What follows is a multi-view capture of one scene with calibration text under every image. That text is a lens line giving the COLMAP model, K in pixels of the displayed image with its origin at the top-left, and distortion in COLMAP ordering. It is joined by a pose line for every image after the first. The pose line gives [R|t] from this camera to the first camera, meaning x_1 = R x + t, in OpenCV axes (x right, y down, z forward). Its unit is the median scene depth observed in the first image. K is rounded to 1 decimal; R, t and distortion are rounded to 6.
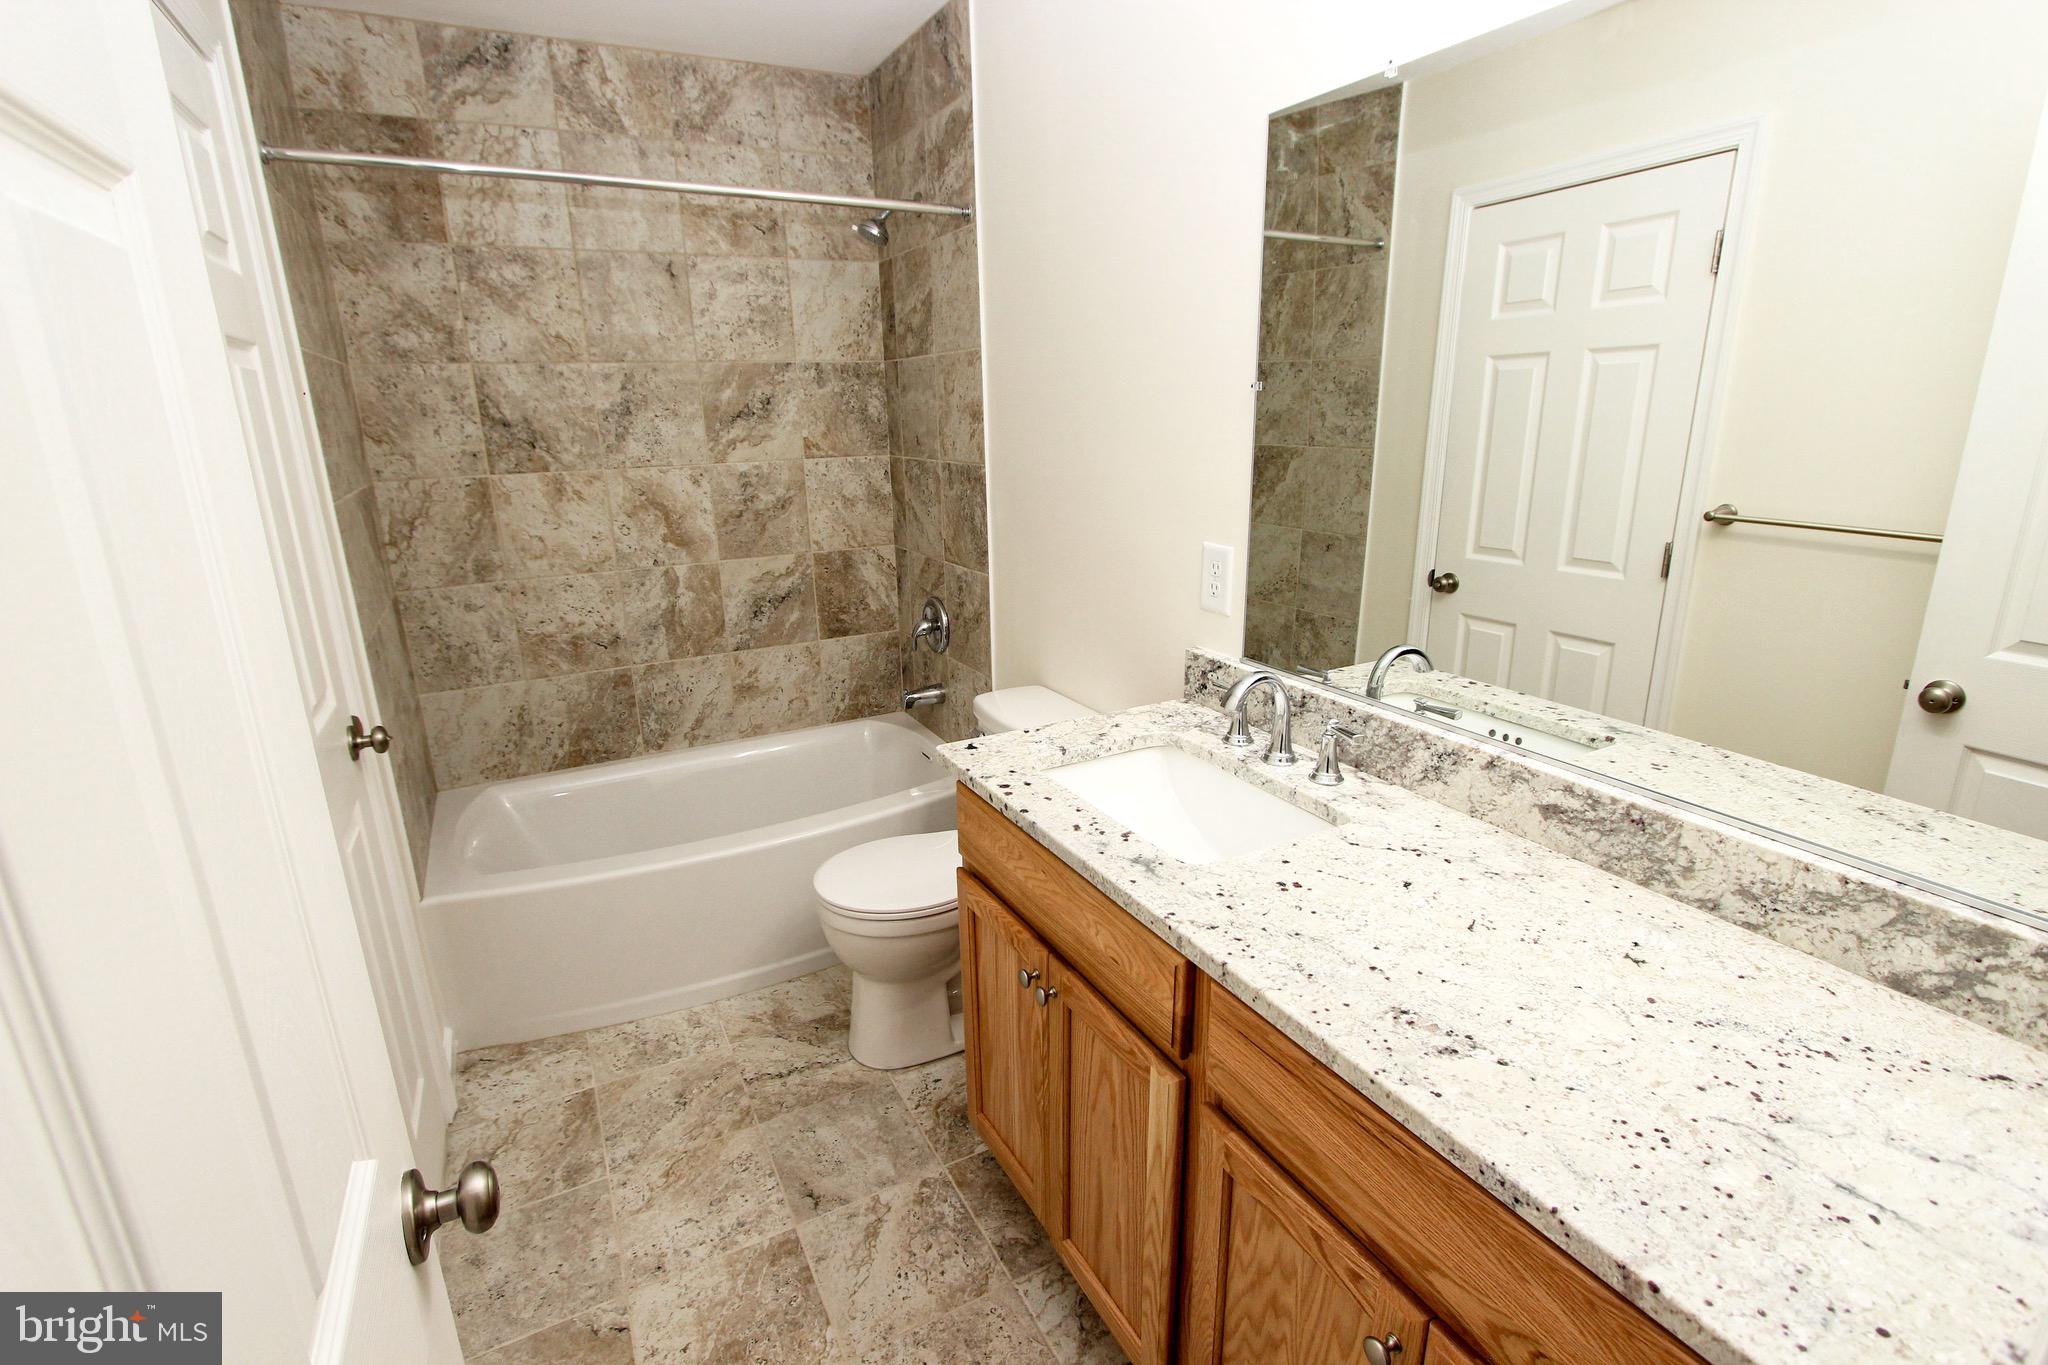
lens RADIAL K [[947.5, 0, 1022.5], [0, 947.5, 679.7], [0, 0, 1]] dist [-0.020033, 0.003555]
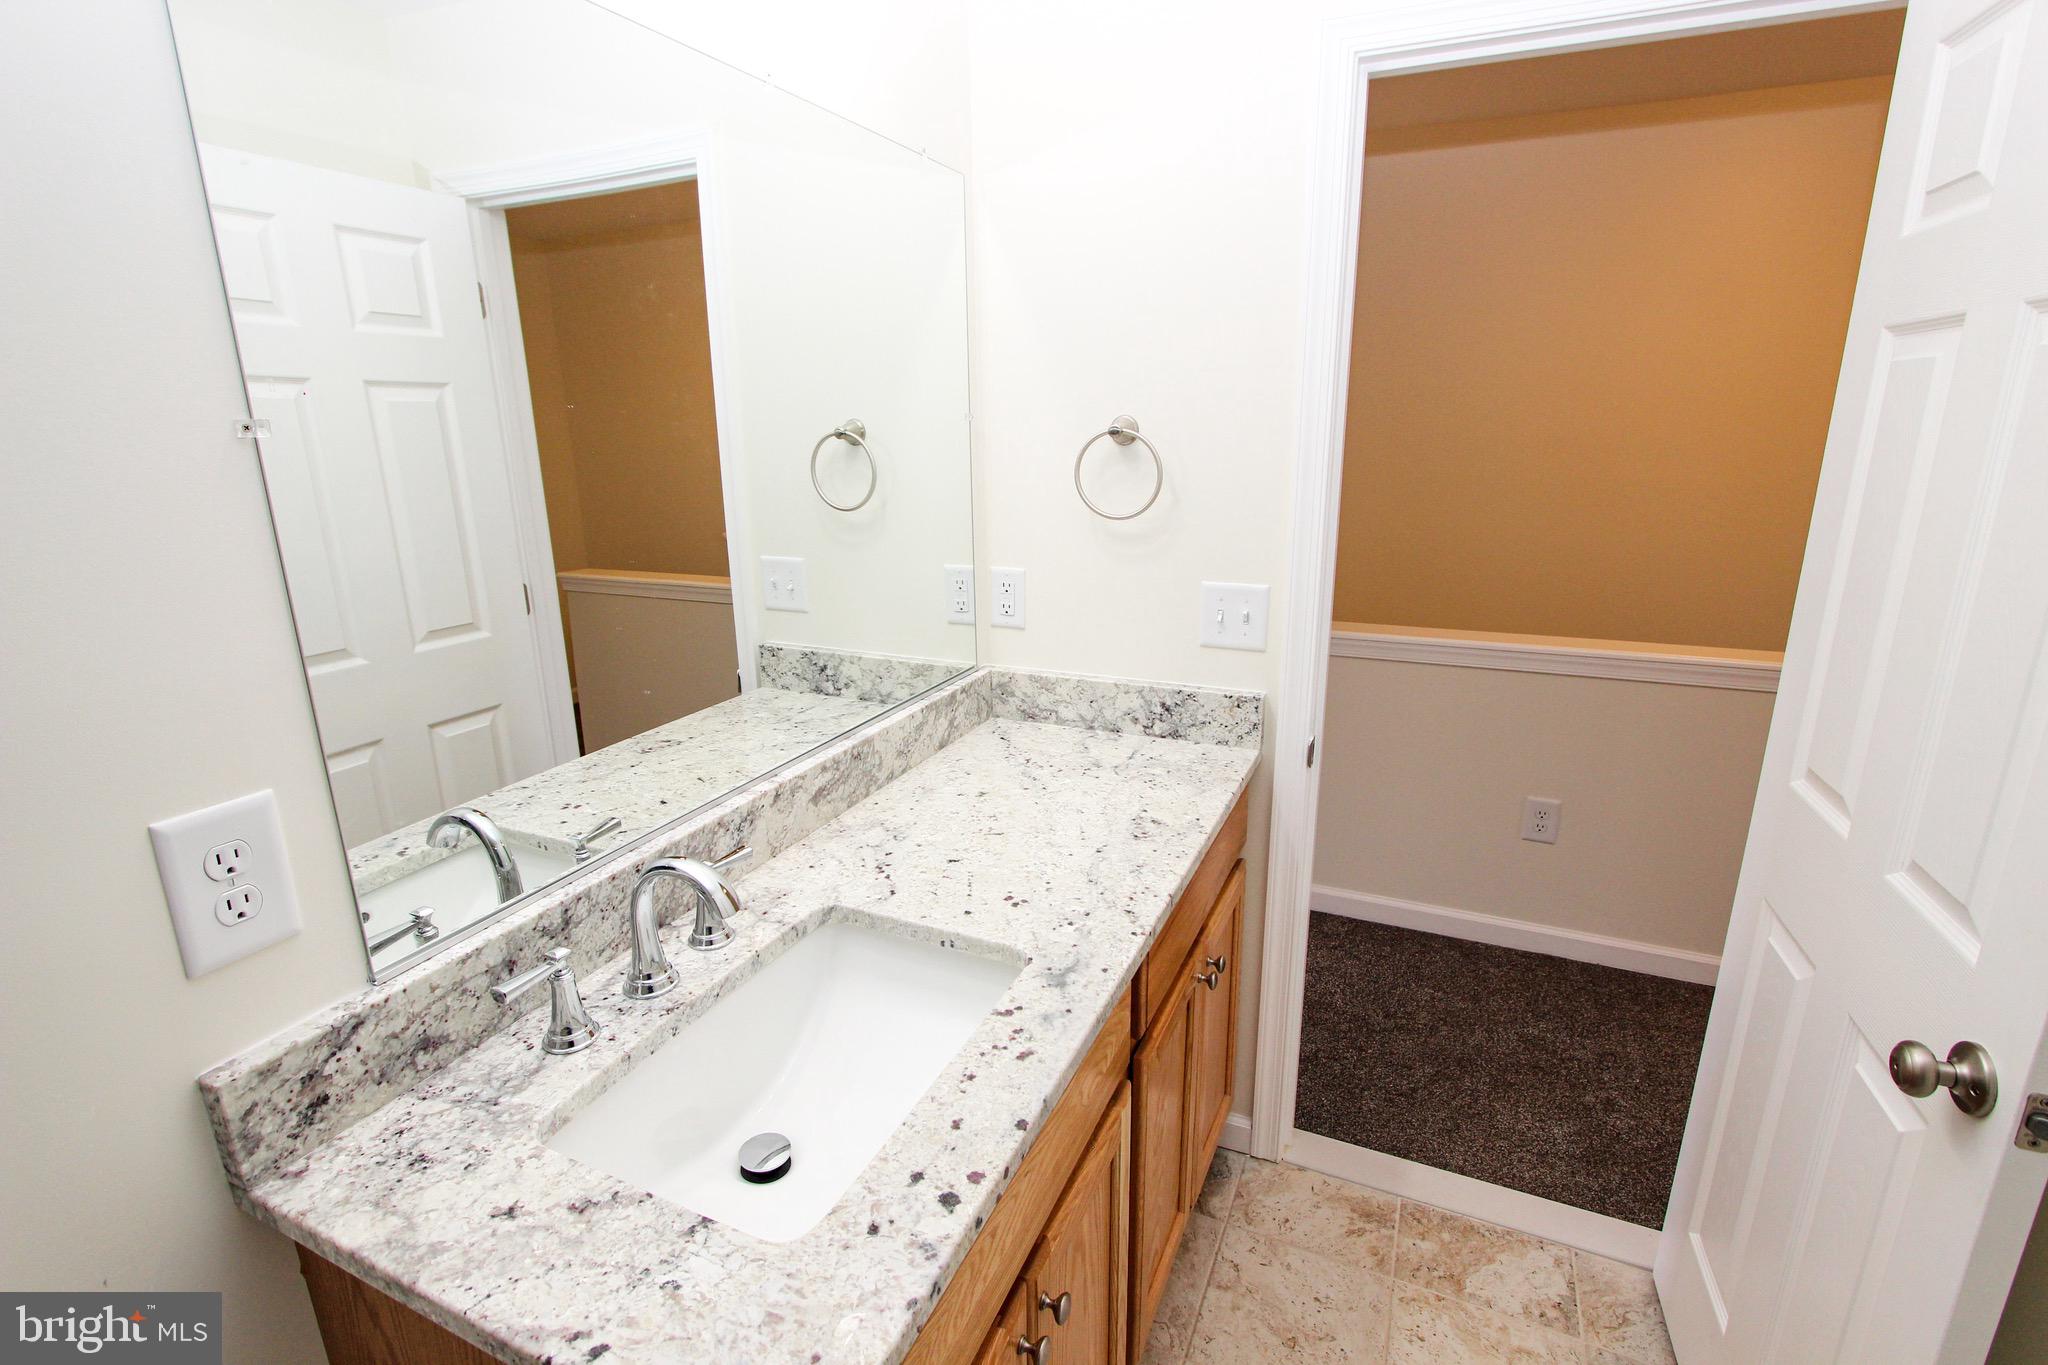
lens RADIAL K [[947.5, 0, 1034.4], [0, 947.5, 684.3], [0, 0, 1]] dist [-0.020033, 0.003555]
pose [[-0.617097, -0.197486, 0.761702, -0.300999], [0.230306, 0.880278, 0.414813, -0.263752], [-0.752429, 0.431404, -0.497735, 0.871767]]
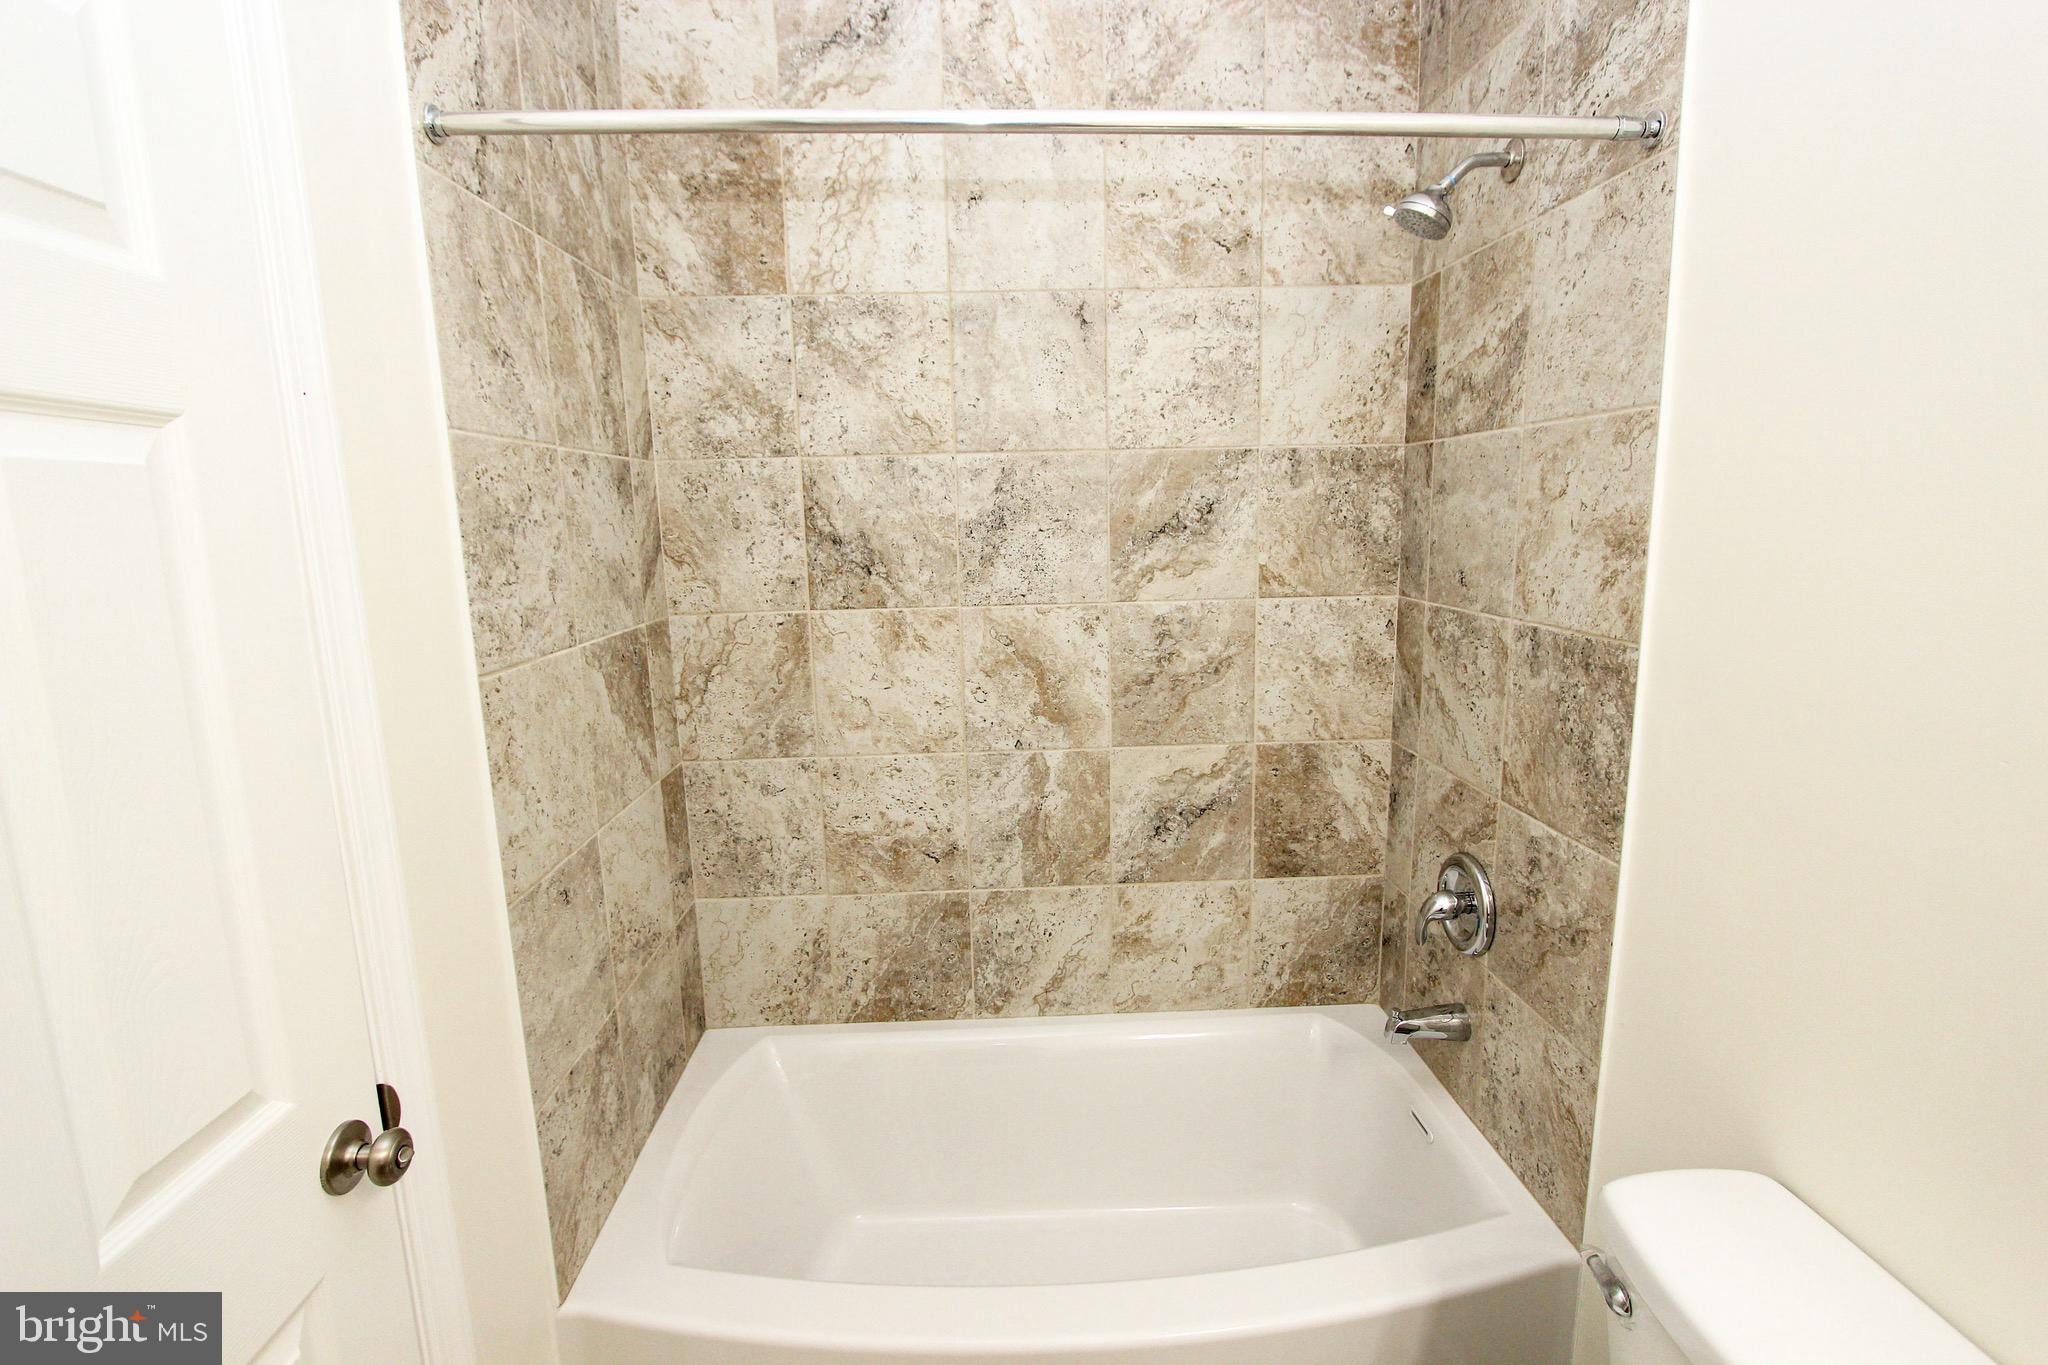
lens RADIAL K [[947.5, 0, 1021.6], [0, 947.5, 670.6], [0, 0, 1]] dist [-0.020033, 0.003555]
pose [[0.897982, 0.074849, -0.433619, -0.111637], [-0.120287, 0.989649, -0.078274, -0.138011], [0.423272, 0.122447, 0.897690, 0.439625]]
